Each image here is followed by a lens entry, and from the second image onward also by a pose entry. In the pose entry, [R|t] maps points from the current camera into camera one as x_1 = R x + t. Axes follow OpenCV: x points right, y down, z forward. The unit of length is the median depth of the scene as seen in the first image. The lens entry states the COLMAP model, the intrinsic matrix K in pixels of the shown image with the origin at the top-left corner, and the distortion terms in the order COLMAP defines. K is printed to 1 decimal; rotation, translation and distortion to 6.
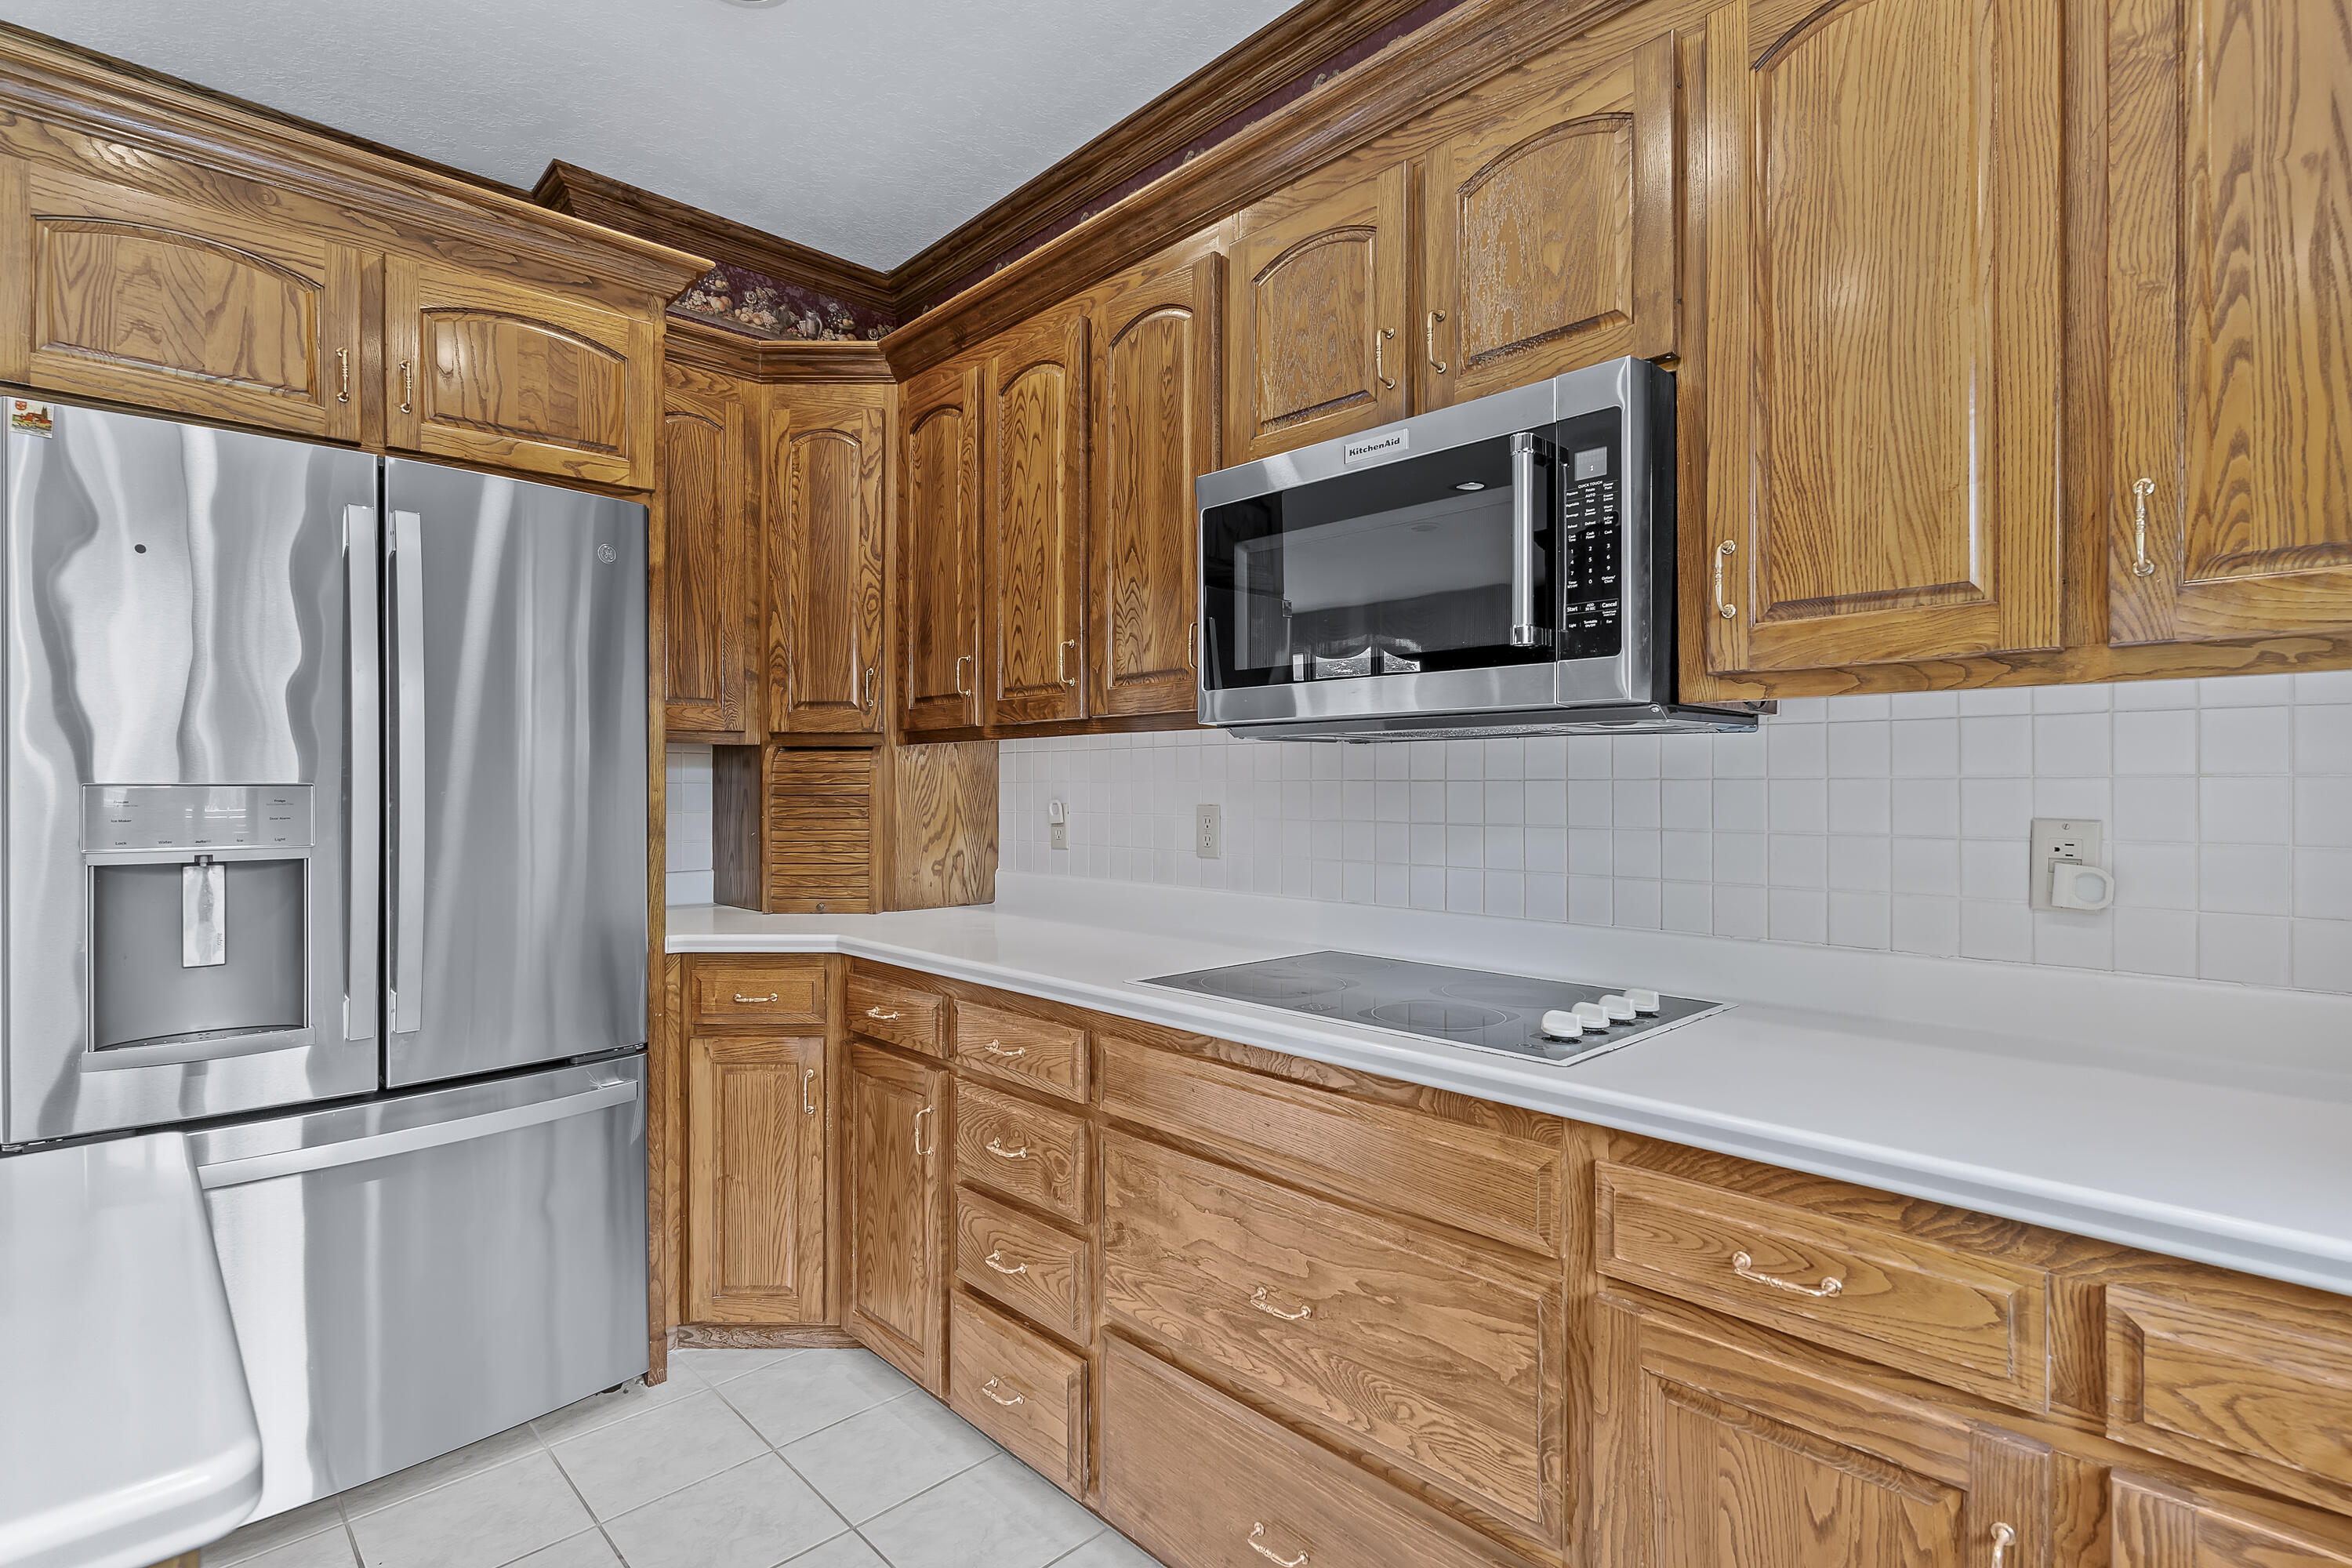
lens RADIAL K [[1136.2, 0, 1178.2], [0, 1136.2, 791.9], [0, 0, 1]] dist [-0.003074, 0.000719]
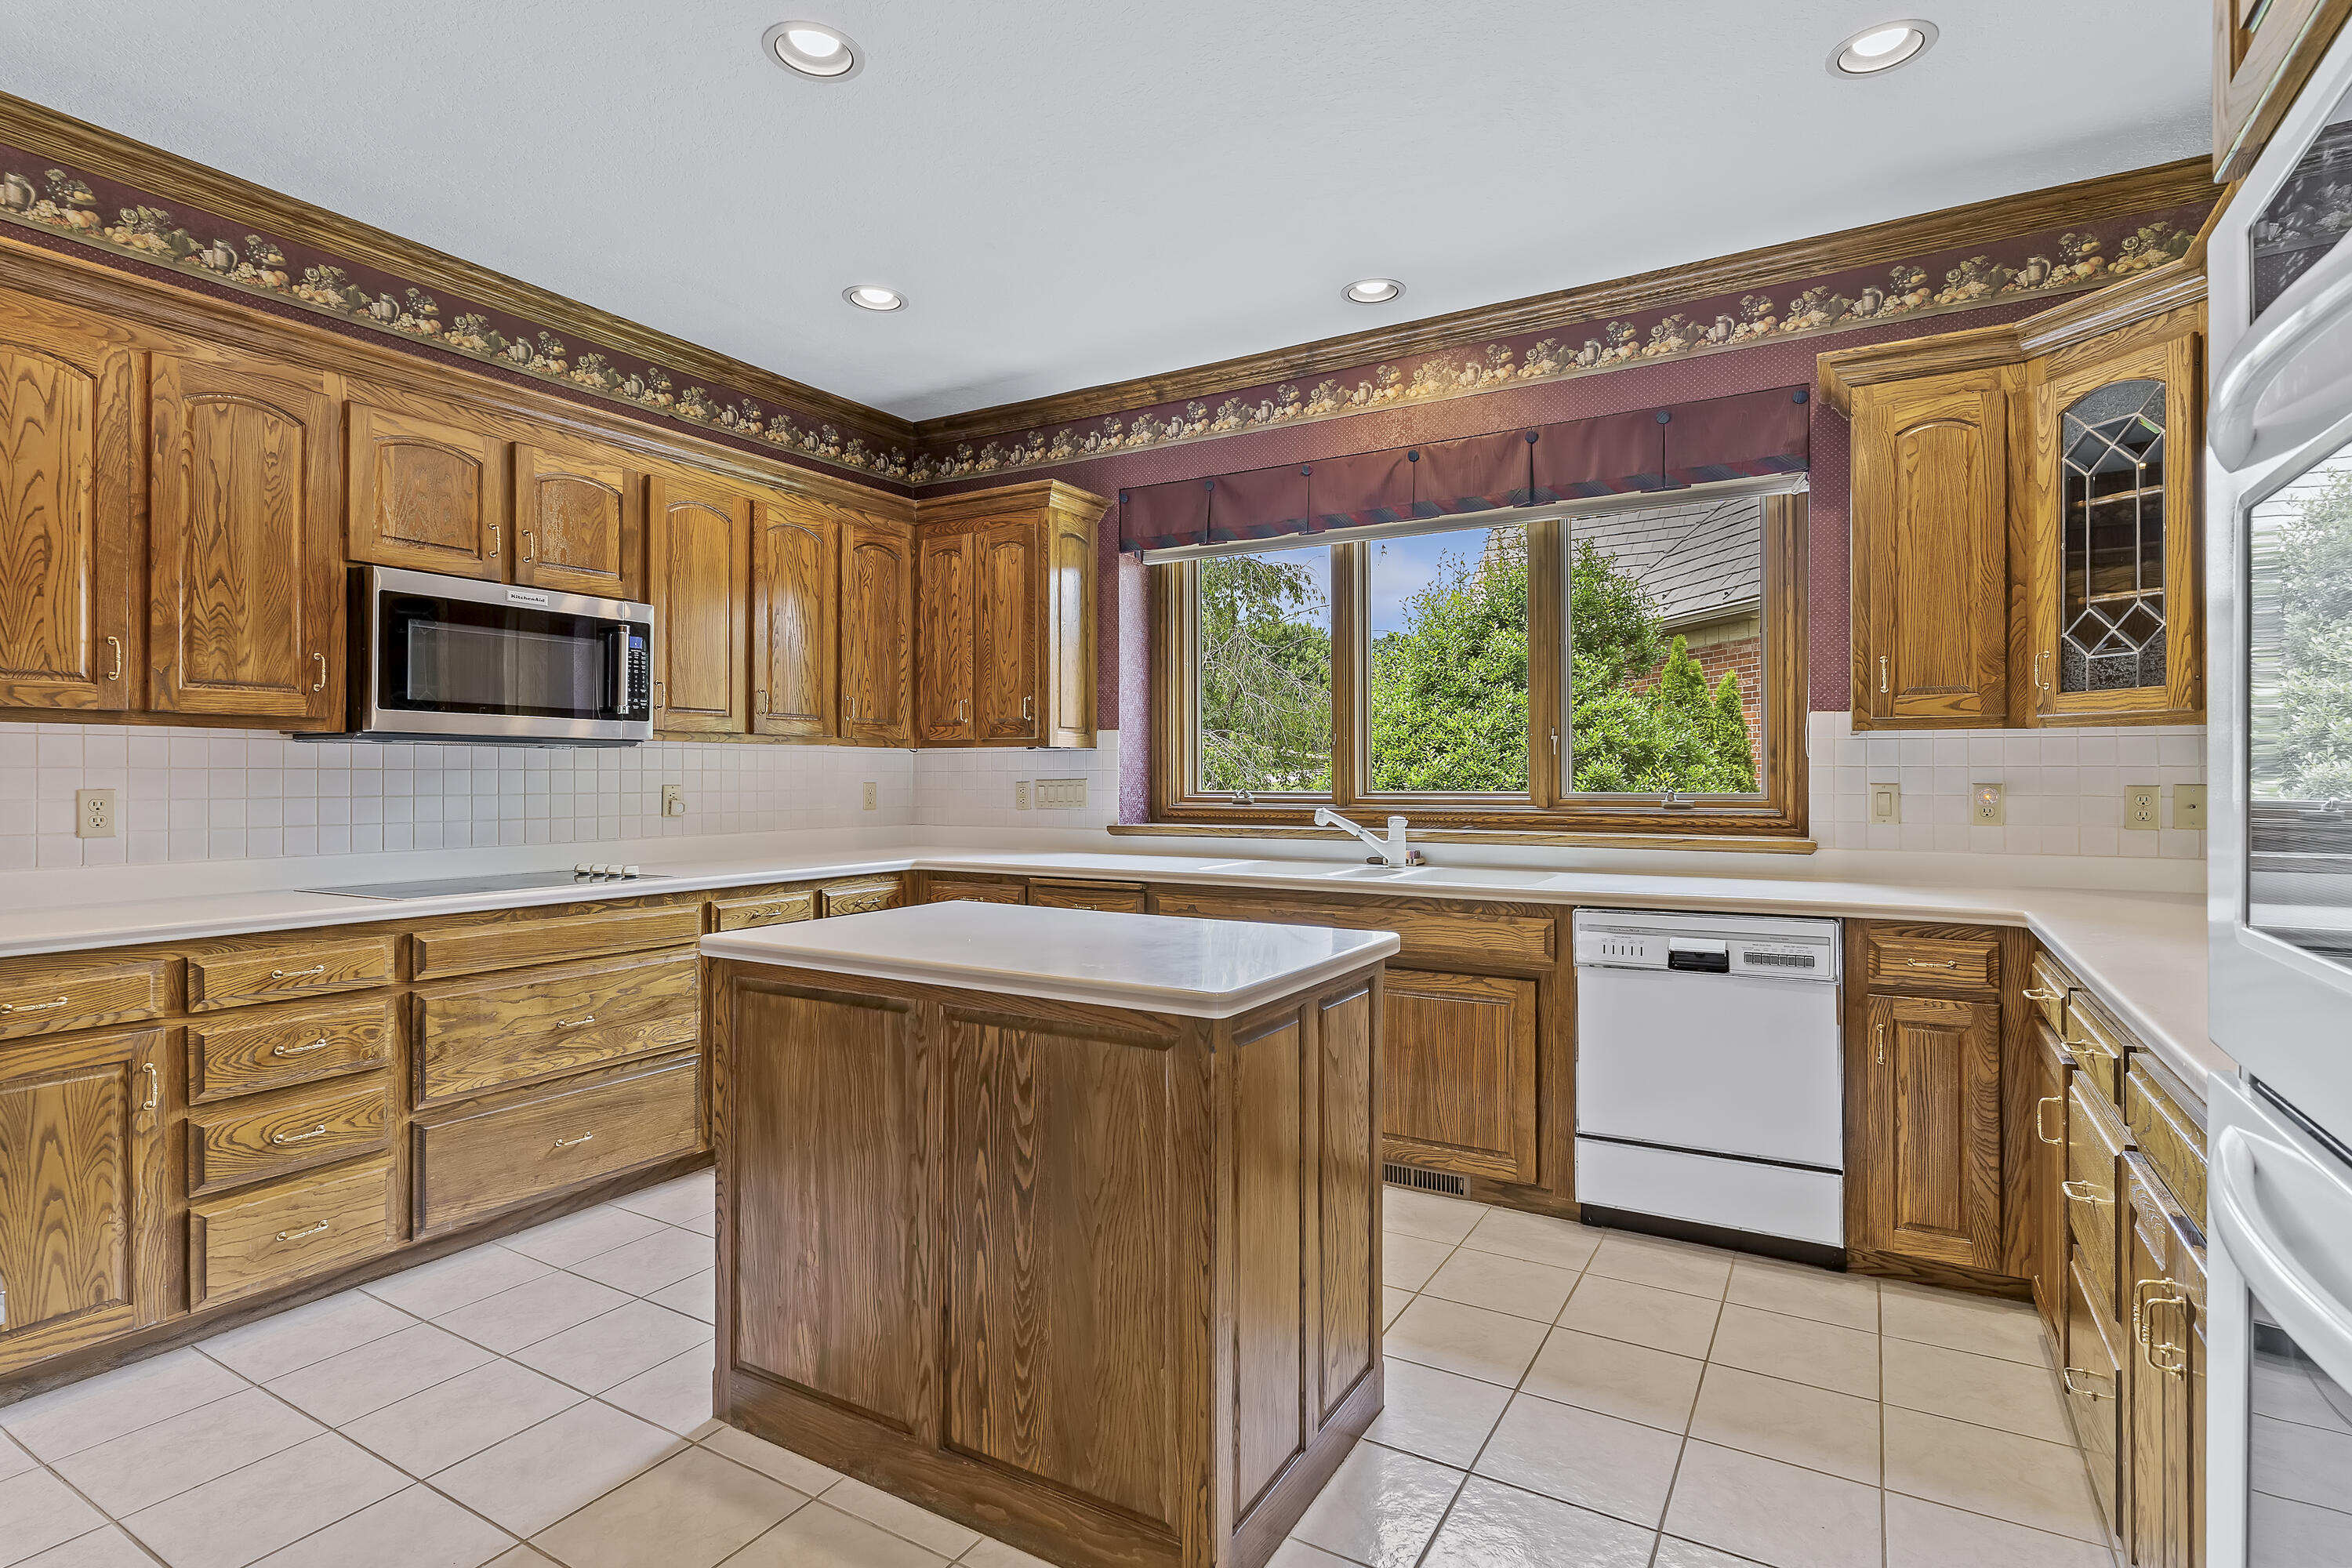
lens RADIAL K [[1136.2, 0, 1187.7], [0, 1136.2, 774.7], [0, 0, 1]] dist [-0.003074, 0.000719]
pose [[-0.268301, -0.001696, 0.963334, -1.723022], [0.003001, 0.999992, 0.002597, -0.002468], [-0.963330, 0.003587, -0.268294, 0.369893]]
